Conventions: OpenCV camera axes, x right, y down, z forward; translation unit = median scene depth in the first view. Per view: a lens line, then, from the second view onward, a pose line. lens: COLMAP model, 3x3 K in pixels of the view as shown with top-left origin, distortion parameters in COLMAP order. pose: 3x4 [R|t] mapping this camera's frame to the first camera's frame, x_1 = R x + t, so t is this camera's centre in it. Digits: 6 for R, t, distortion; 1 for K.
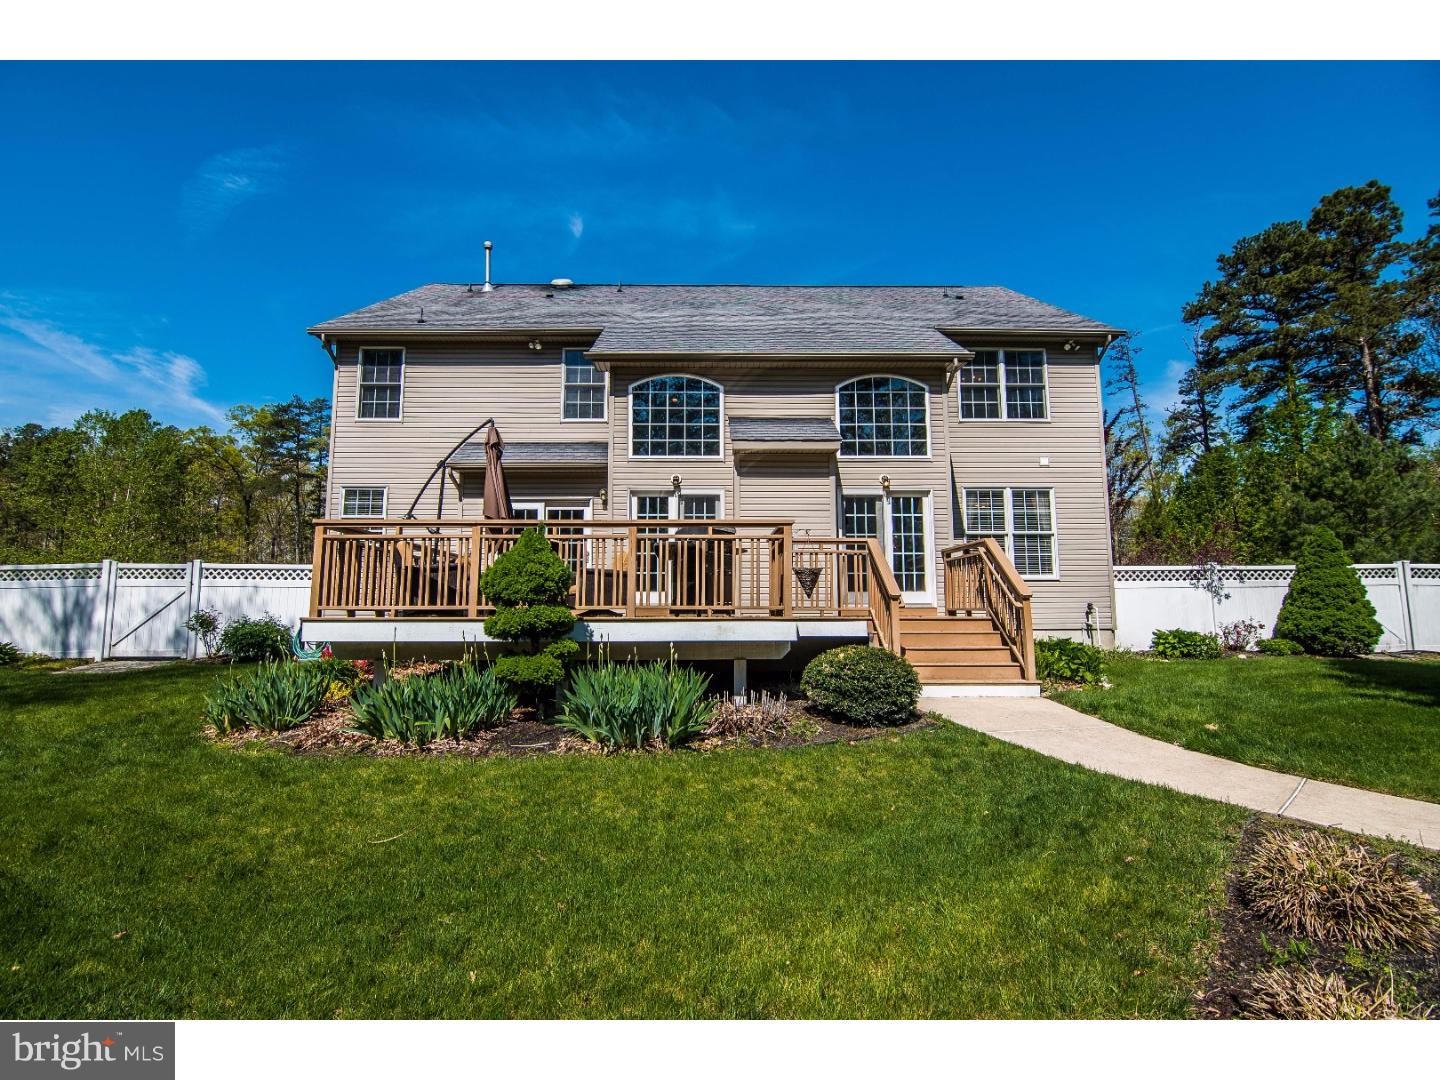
lens RADIAL K [[692.4, 0, 718.3], [0, 692.4, 542.7], [0, 0, 1]] dist [0.000798, -0.014352]
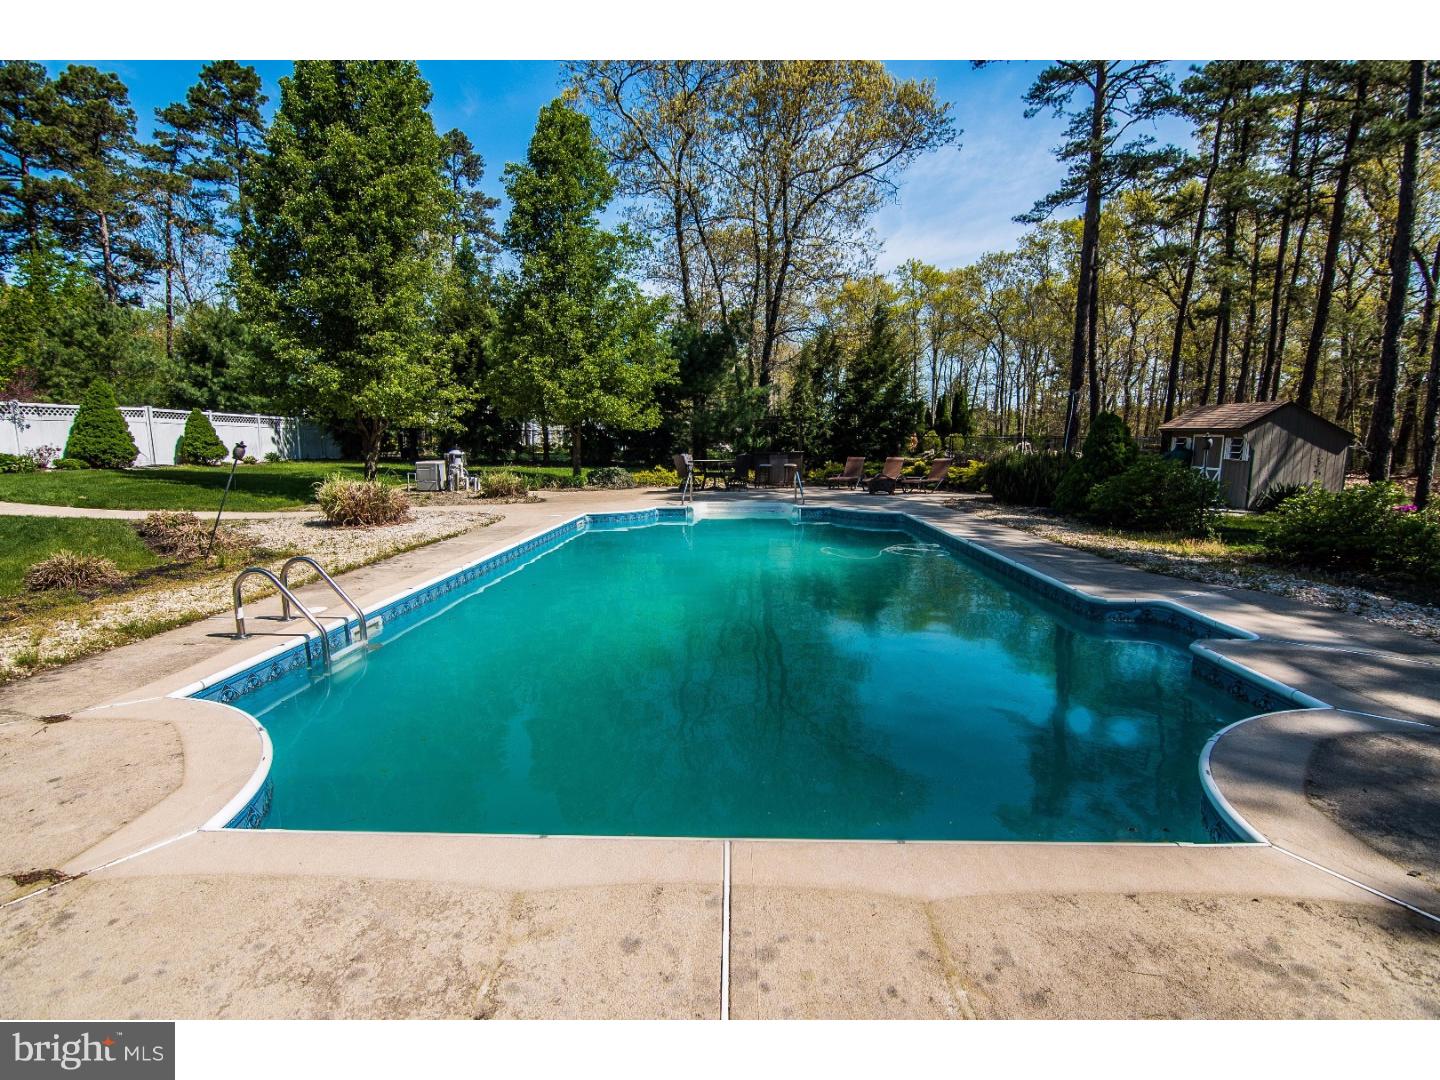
lens RADIAL K [[692.4, 0, 718.3], [0, 692.4, 542.7], [0, 0, 1]] dist [0.000798, -0.014352]
pose [[0.068549, -0.138216, 0.988027, -0.409793], [-0.101292, 0.984275, 0.144718, -0.021670], [-0.992492, -0.110000, 0.053470, -0.331252]]
